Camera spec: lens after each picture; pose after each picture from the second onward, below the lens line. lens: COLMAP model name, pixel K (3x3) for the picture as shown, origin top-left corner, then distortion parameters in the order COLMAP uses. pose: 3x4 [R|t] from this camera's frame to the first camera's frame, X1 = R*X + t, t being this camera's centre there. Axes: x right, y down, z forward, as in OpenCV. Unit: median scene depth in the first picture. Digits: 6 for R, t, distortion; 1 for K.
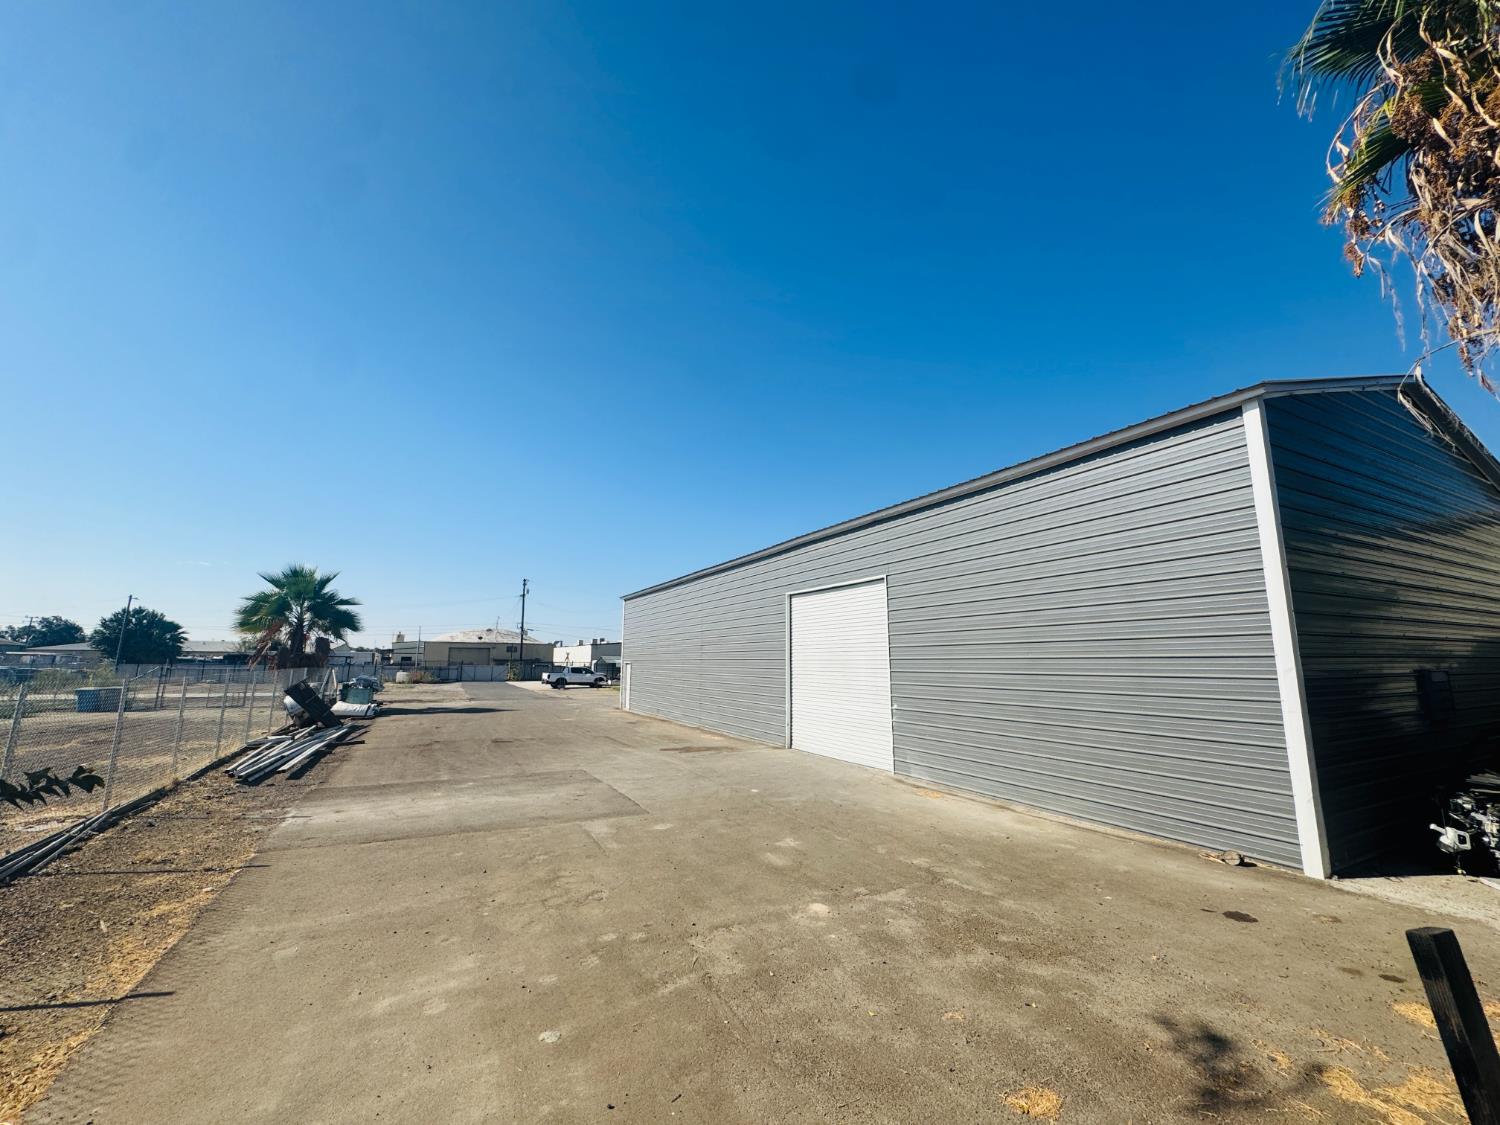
lens RADIAL K [[597.9, 0, 745.3], [0, 597.9, 564.2], [0, 0, 1]] dist [-0.004634, 0.000873]
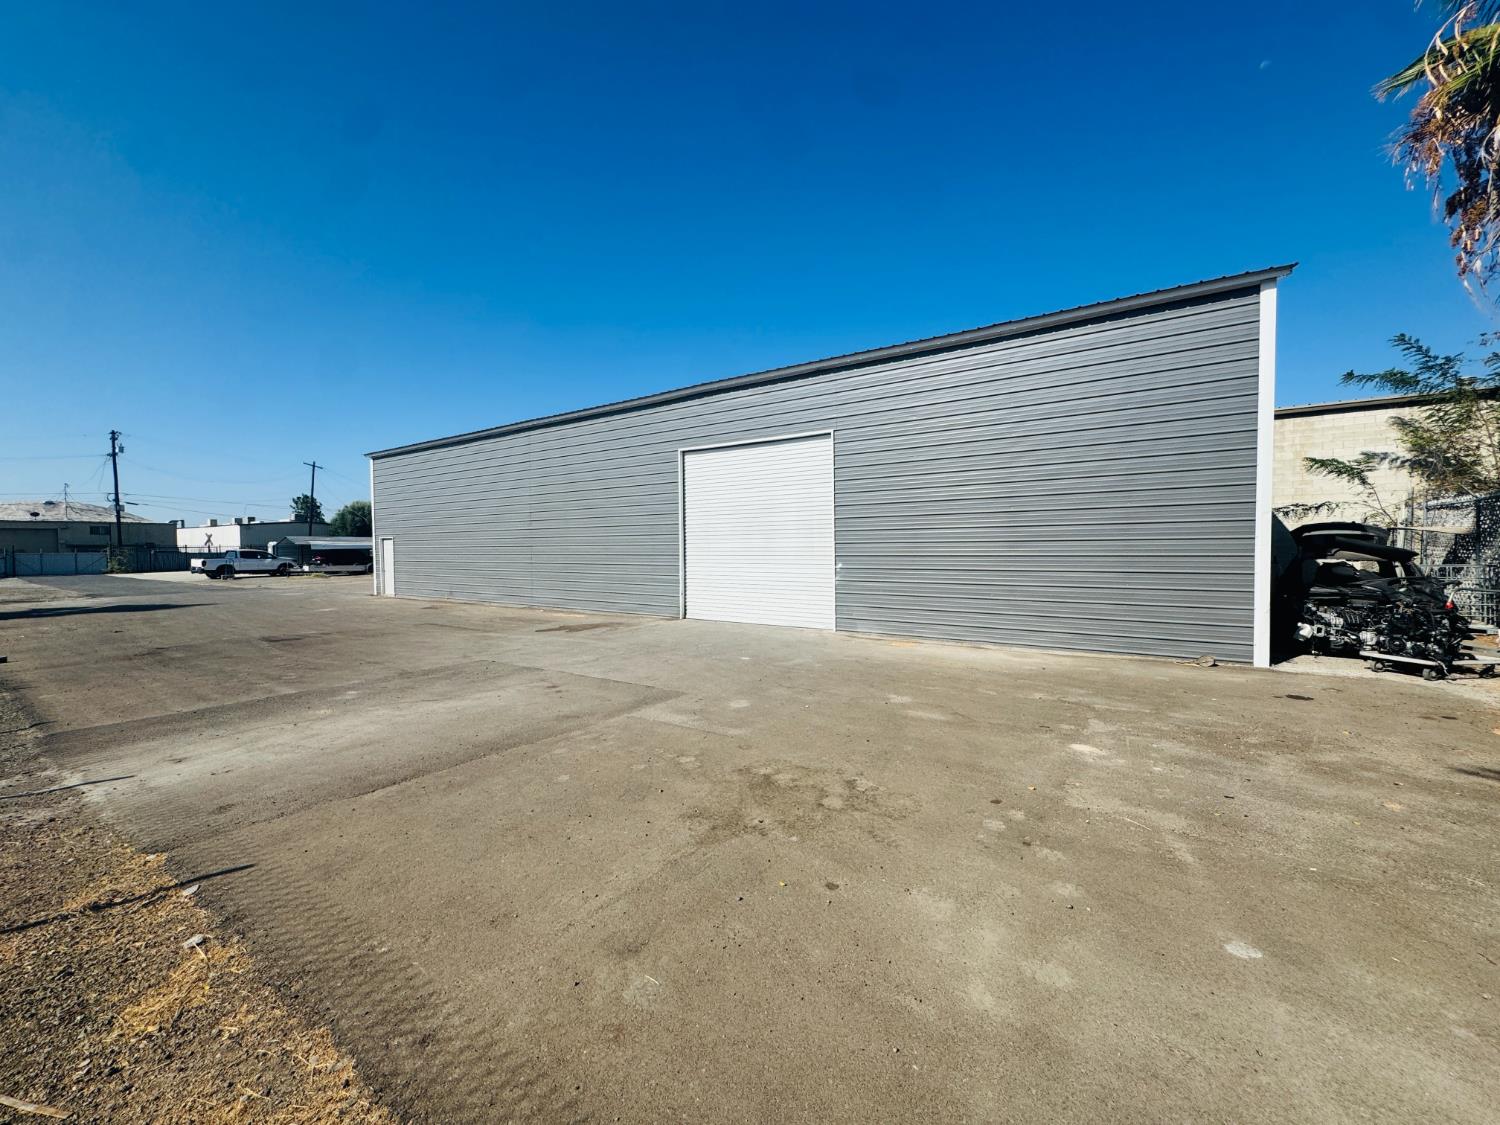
lens RADIAL K [[597.9, 0, 748.8], [0, 597.9, 564.8], [0, 0, 1]] dist [-0.004634, 0.000873]
pose [[0.885654, -0.028953, 0.463443, -0.597692], [-0.061917, 0.981778, 0.179661, 0.120517], [-0.460200, -0.187812, 0.867723, 0.372146]]
